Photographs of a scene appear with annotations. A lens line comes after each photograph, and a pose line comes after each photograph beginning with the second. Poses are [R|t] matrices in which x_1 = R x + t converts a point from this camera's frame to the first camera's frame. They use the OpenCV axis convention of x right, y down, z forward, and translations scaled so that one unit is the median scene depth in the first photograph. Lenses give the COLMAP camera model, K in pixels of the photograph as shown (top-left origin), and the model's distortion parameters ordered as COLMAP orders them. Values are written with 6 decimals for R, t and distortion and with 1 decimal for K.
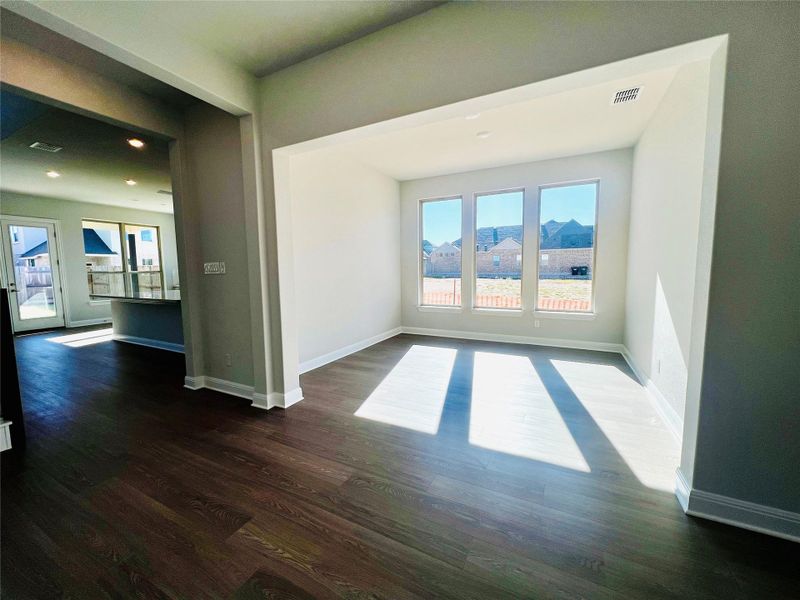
lens RADIAL K [[319.9, 0, 399.9], [0, 319.9, 298.8], [0, 0, 1]] dist [-0.000008, -0.000198]
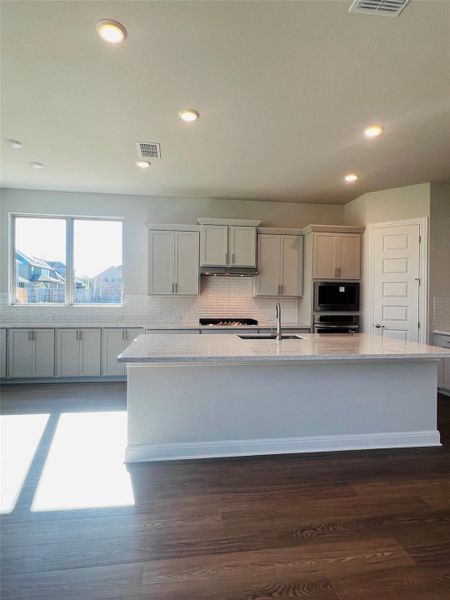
lens RADIAL K [[335.0, 0, 220.8], [0, 335.0, 301.0], [0, 0, 1]] dist [0.000157, 0.000706]
pose [[0.818761, 0.010825, 0.574032, -0.807641], [0.034831, 0.997044, -0.068483, -0.036492], [-0.573077, 0.076065, 0.815964, 0.431319]]
